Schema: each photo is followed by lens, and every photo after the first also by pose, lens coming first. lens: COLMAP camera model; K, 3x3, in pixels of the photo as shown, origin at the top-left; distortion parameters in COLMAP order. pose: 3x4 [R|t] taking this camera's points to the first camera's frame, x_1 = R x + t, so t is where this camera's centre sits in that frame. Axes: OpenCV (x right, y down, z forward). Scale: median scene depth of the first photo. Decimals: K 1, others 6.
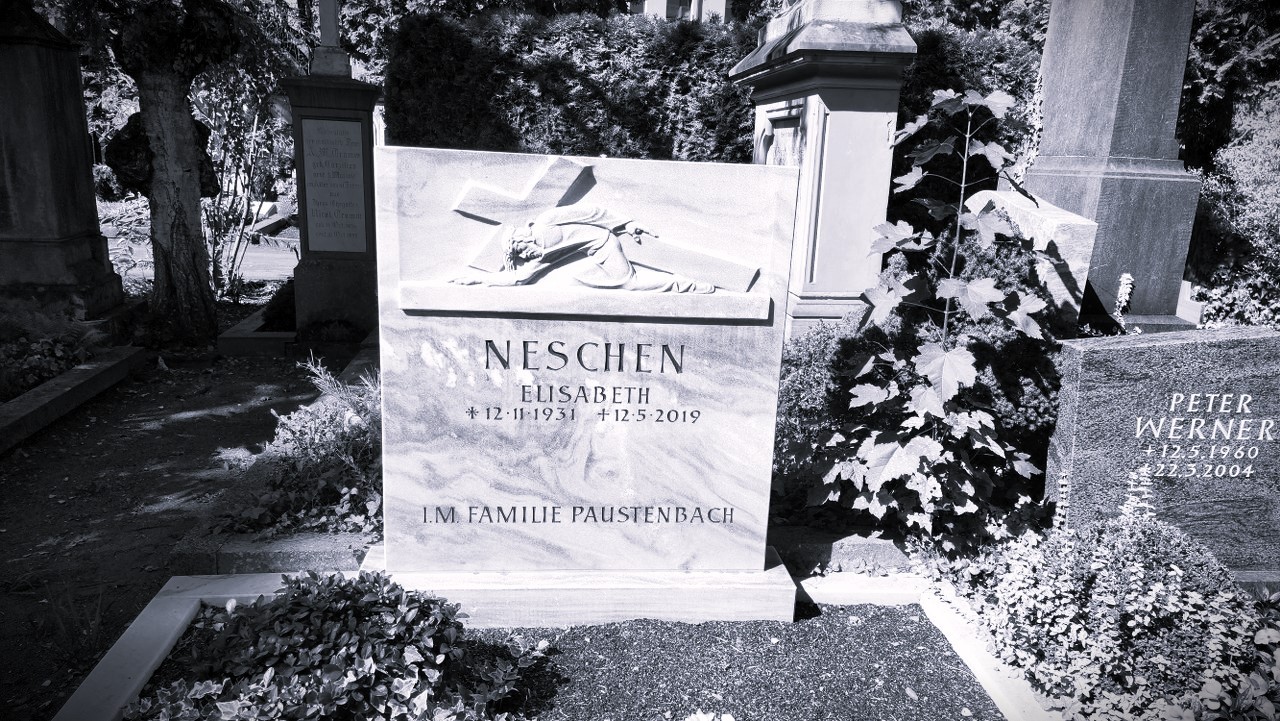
lens RADIAL K [[884.5, 0, 640.3], [0, 884.5, 380.7], [0, 0, 1]] dist [0.081716, -0.072783]
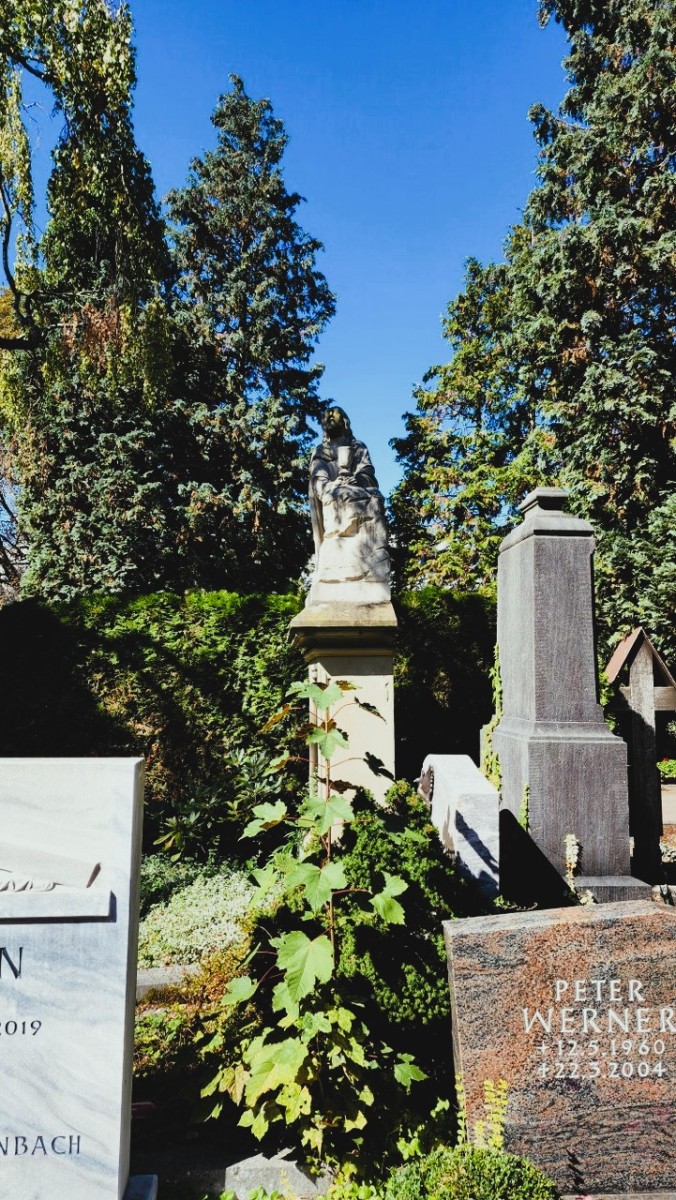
lens RADIAL K [[829.2, 0, 338.3], [0, 829.2, 605.7], [0, 0, 1]] dist [0.081716, -0.072783]
pose [[0.998621, -0.040390, -0.033531, 0.394364], [0.027044, 0.943298, -0.330843, -0.069553], [0.044992, 0.329480, 0.943090, 0.011638]]
